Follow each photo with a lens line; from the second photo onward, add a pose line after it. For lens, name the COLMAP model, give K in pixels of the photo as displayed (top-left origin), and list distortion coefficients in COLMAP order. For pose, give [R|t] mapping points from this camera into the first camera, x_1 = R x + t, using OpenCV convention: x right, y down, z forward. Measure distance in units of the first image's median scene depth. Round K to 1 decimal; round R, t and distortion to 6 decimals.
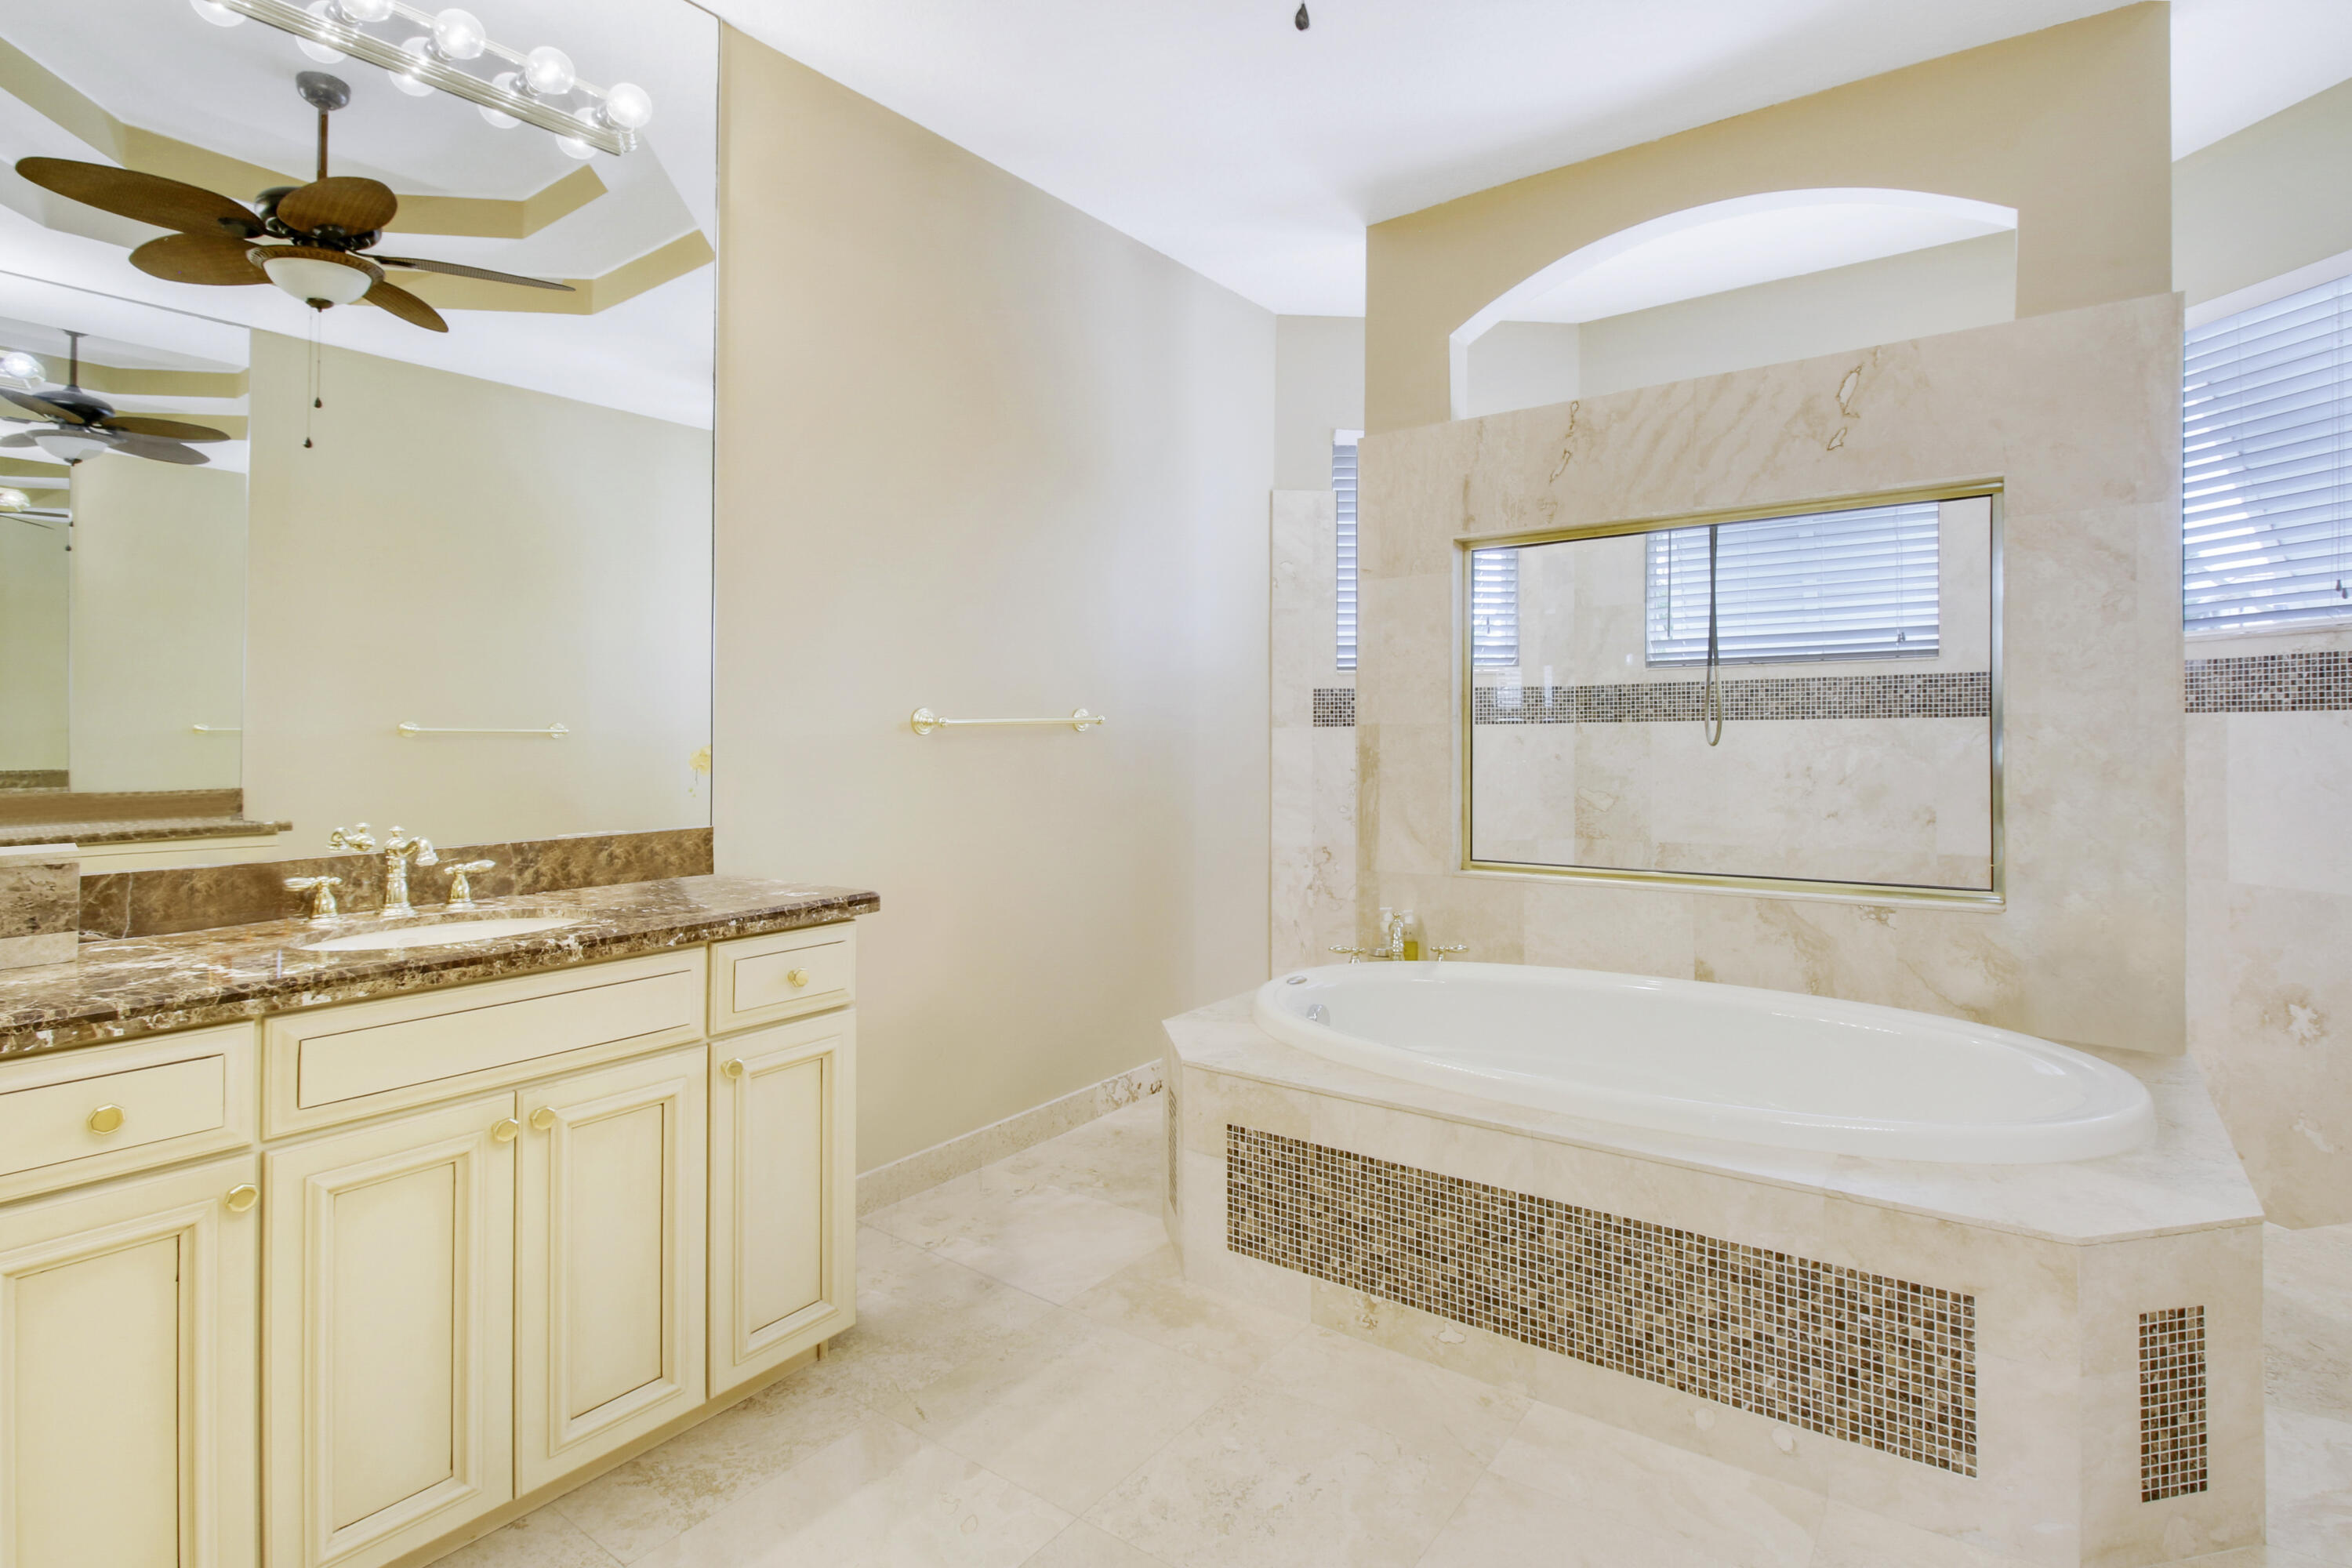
lens RADIAL K [[1242.8, 0, 982.4], [0, 1242.8, 717.8], [0, 0, 1]] dist [0.028210, -0.023115]
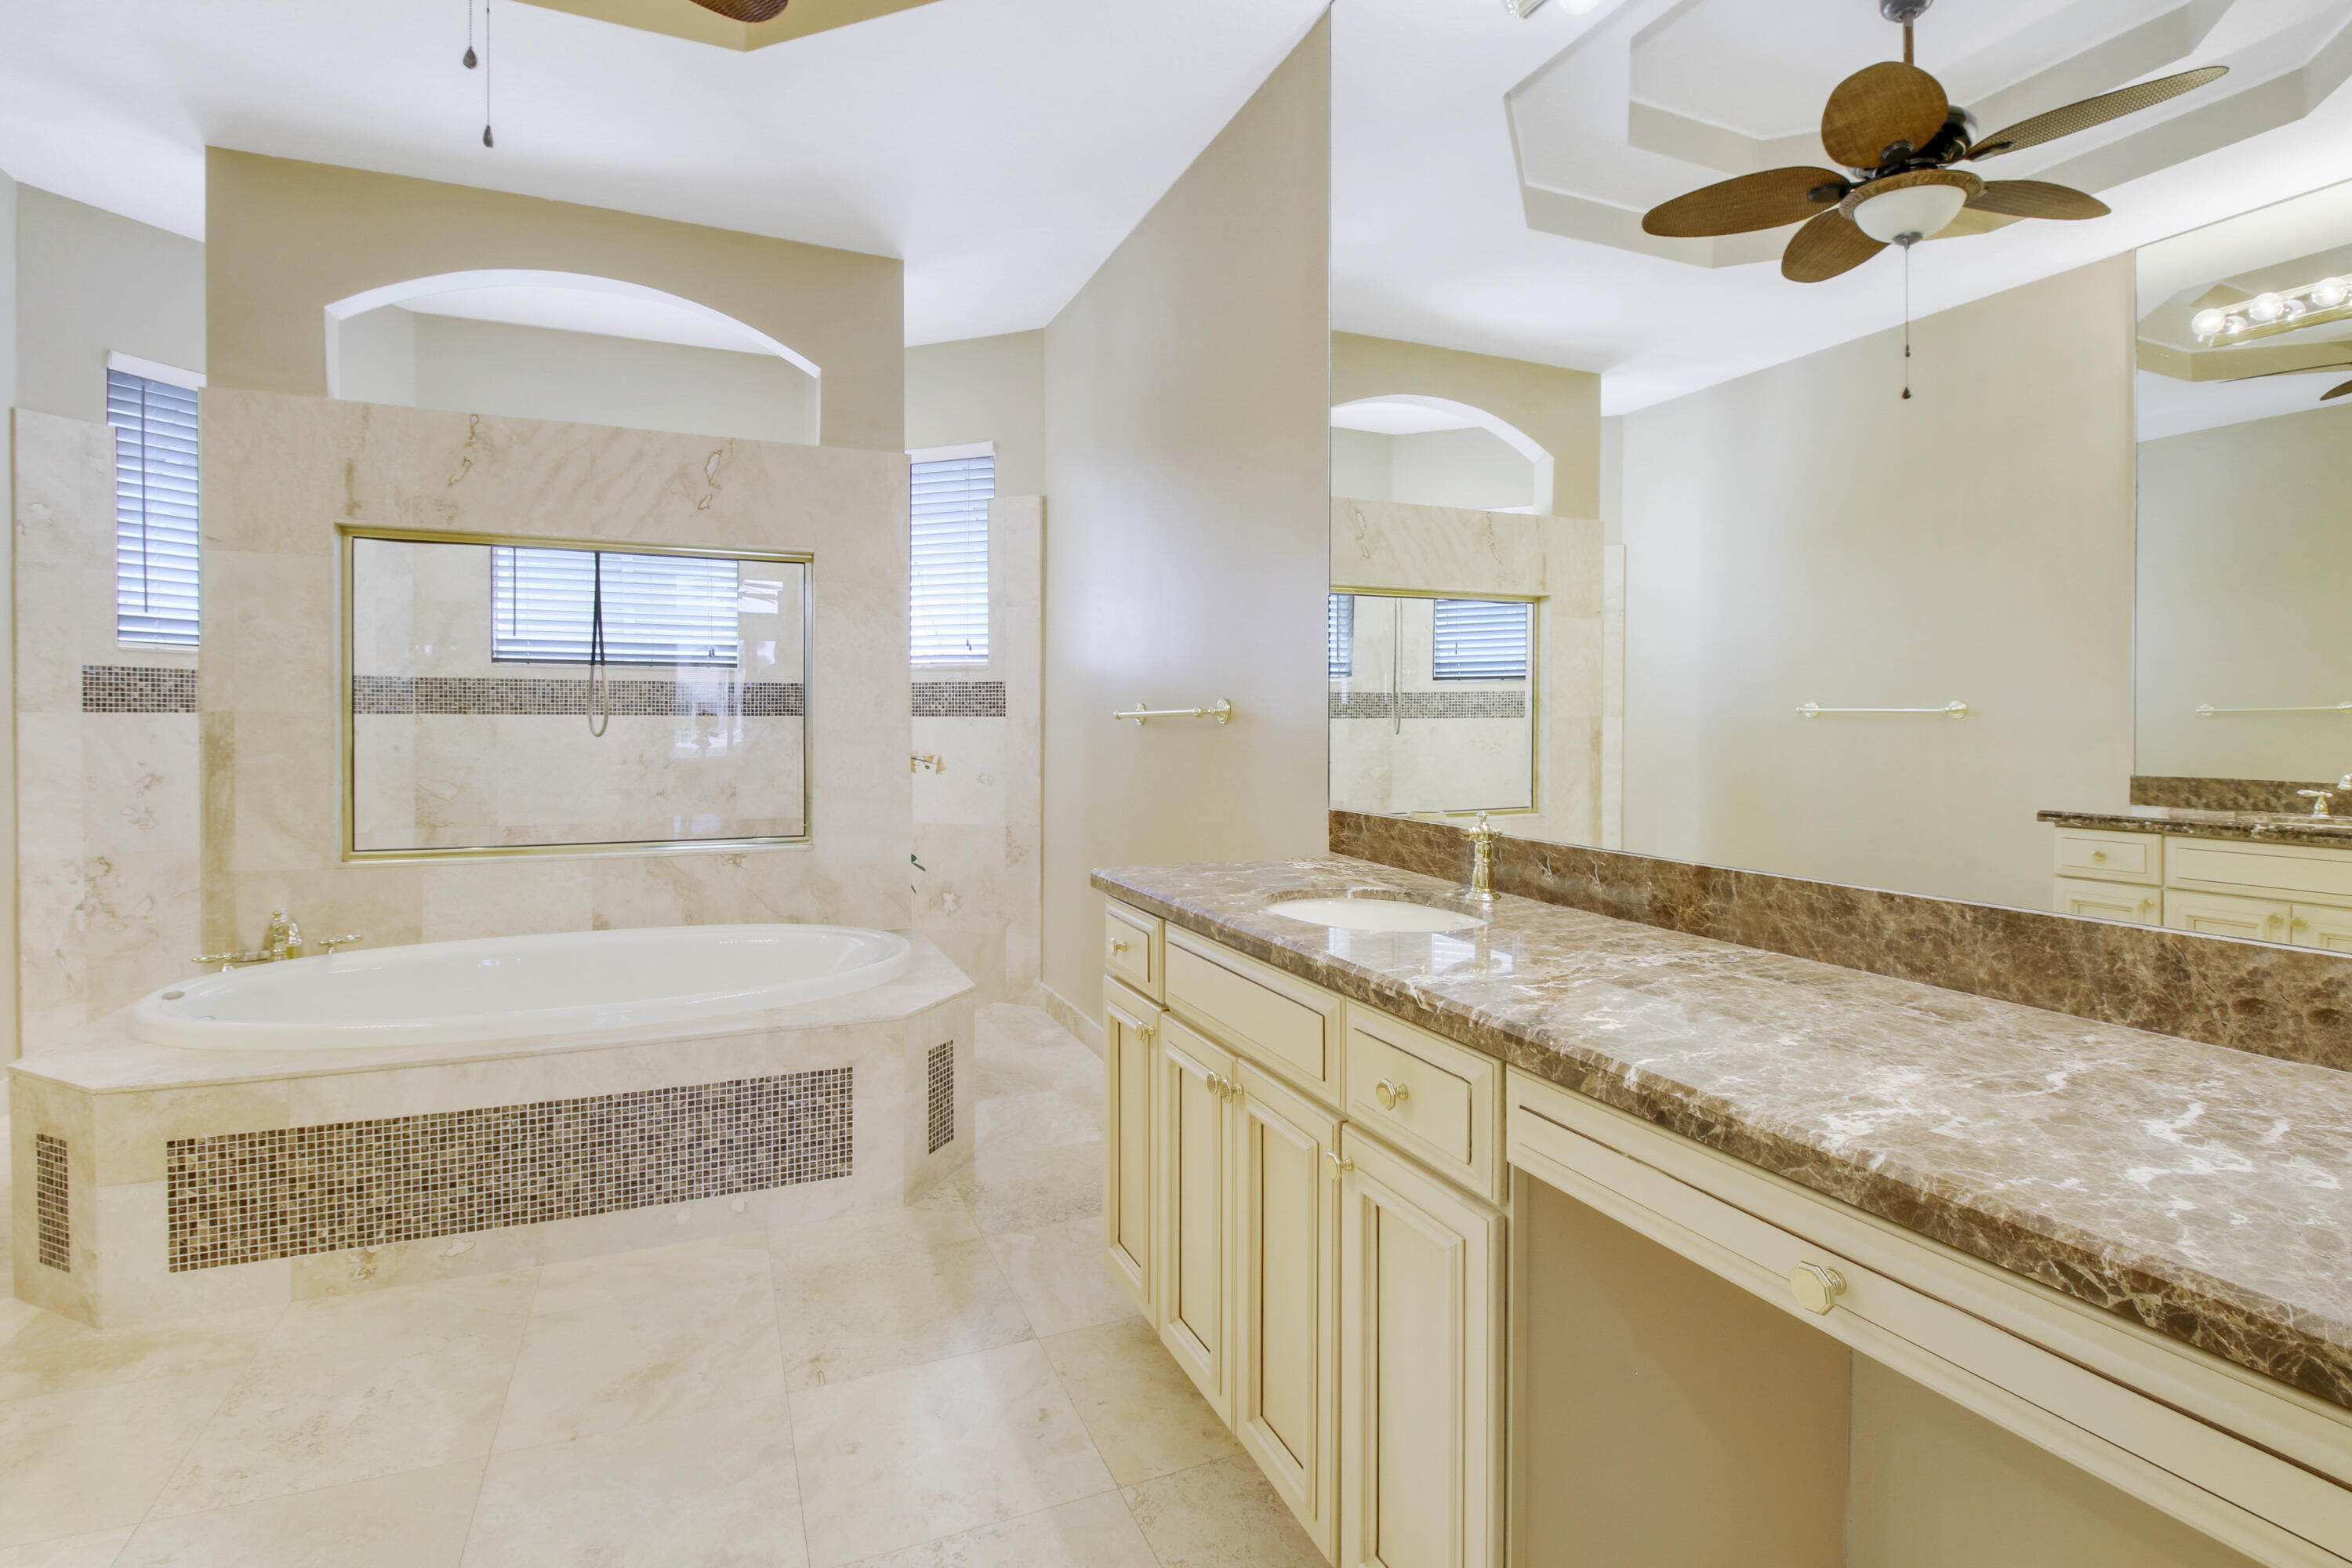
lens RADIAL K [[1370.6, 0, 1132.7], [0, 1370.6, 753.9], [0, 0, 1]] dist [0.000726, 0.000234]
pose [[0.529380, -0.004528, 0.848373, -0.331206], [-0.023415, 0.999527, 0.019946, 0.001473], [-0.848062, -0.030424, 0.529023, -0.158832]]
